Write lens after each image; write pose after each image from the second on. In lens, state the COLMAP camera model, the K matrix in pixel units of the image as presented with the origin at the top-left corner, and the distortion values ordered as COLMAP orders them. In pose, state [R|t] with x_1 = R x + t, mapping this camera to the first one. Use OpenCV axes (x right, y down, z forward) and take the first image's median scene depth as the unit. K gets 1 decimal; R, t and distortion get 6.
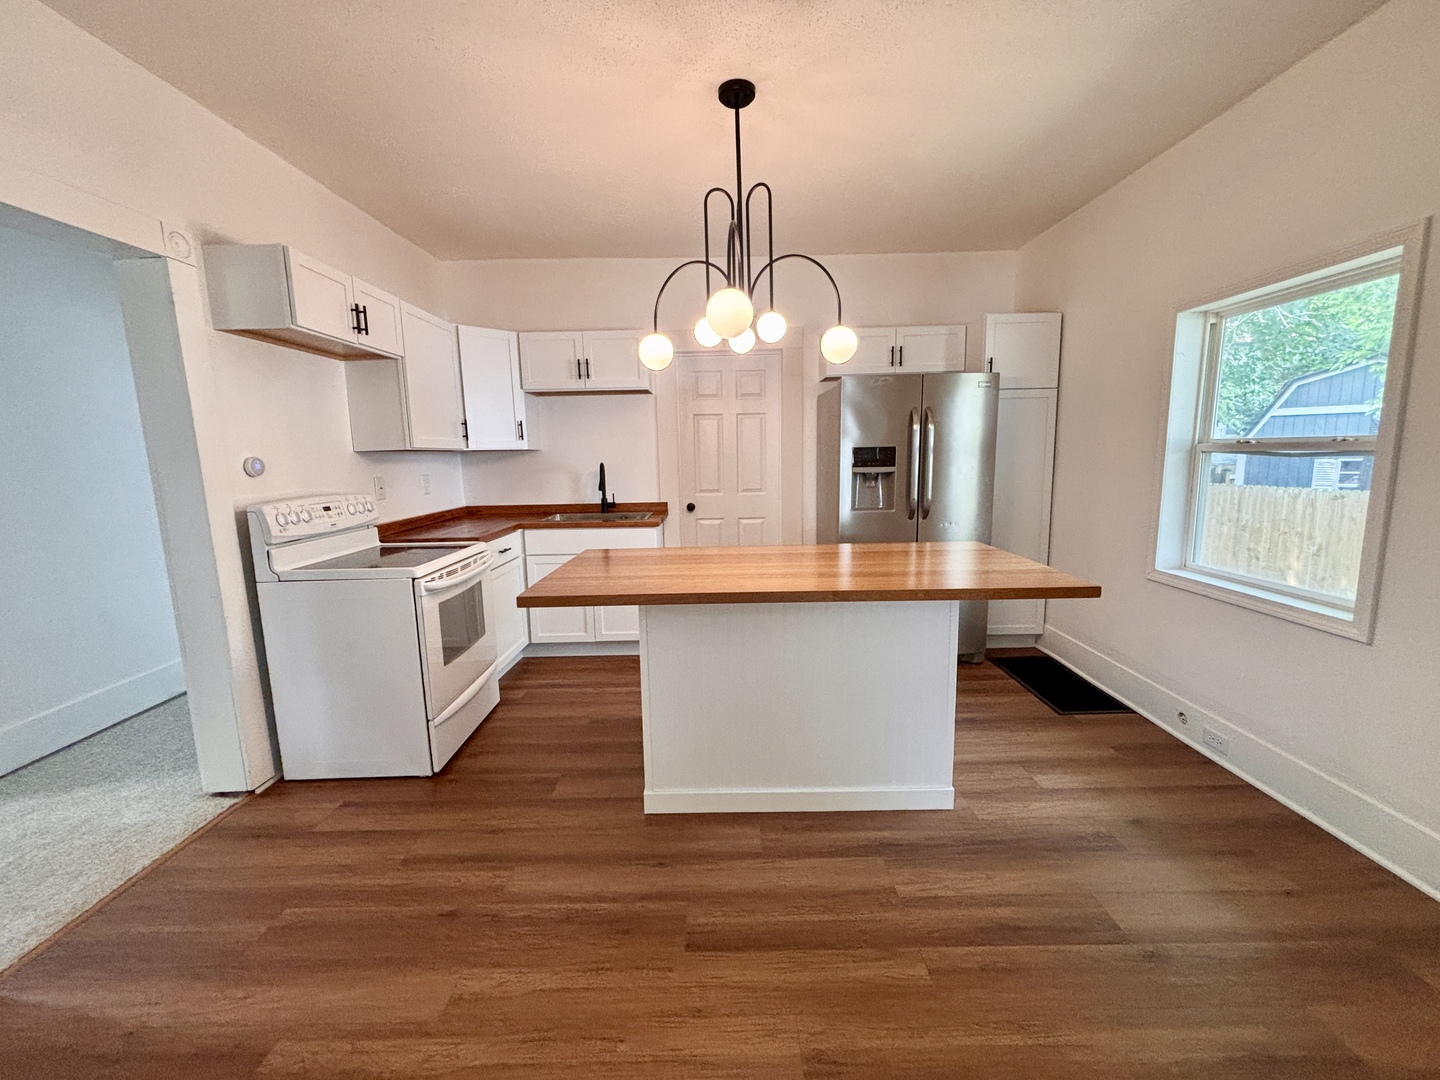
lens RADIAL K [[589.5, 0, 720.0], [0, 589.5, 540.0], [0, 0, 1]] dist [0.001038, 0.000044]
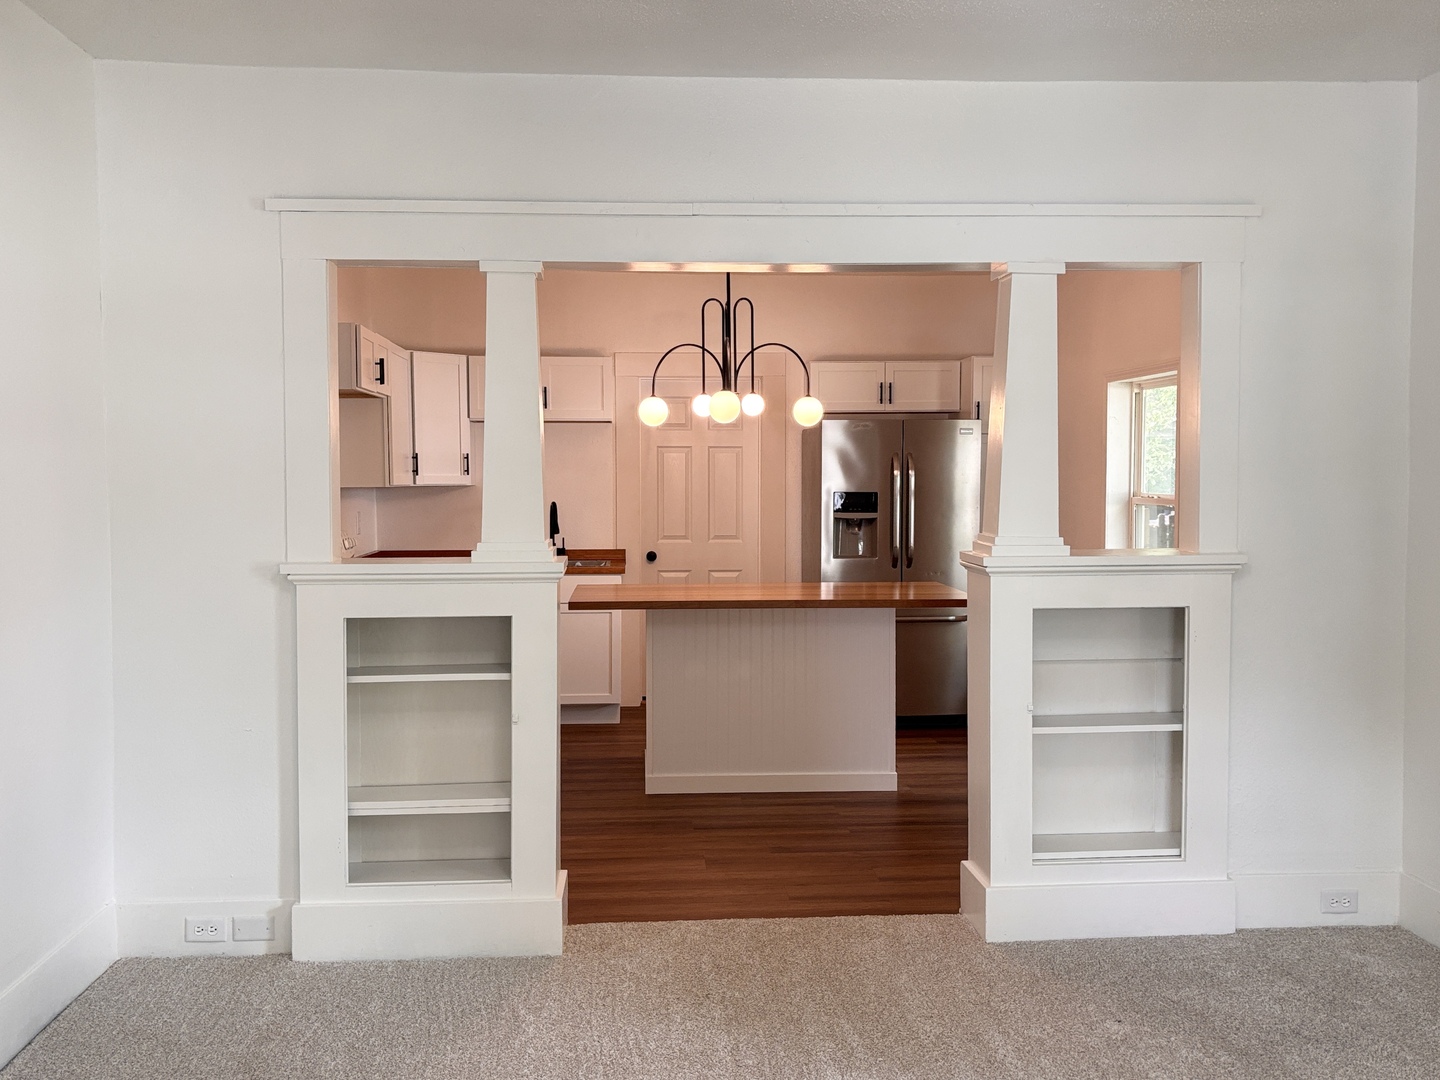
lens RADIAL K [[1339.8, 0, 720.0], [0, 1339.8, 540.0], [0, 0, 1]] dist [0.015054, -0.003461]
pose [[0.997300, 0.016904, 0.071461, -0.113895], [-0.009699, 0.994941, -0.099990, 0.140095], [-0.072790, 0.099027, 0.992419, -1.137517]]
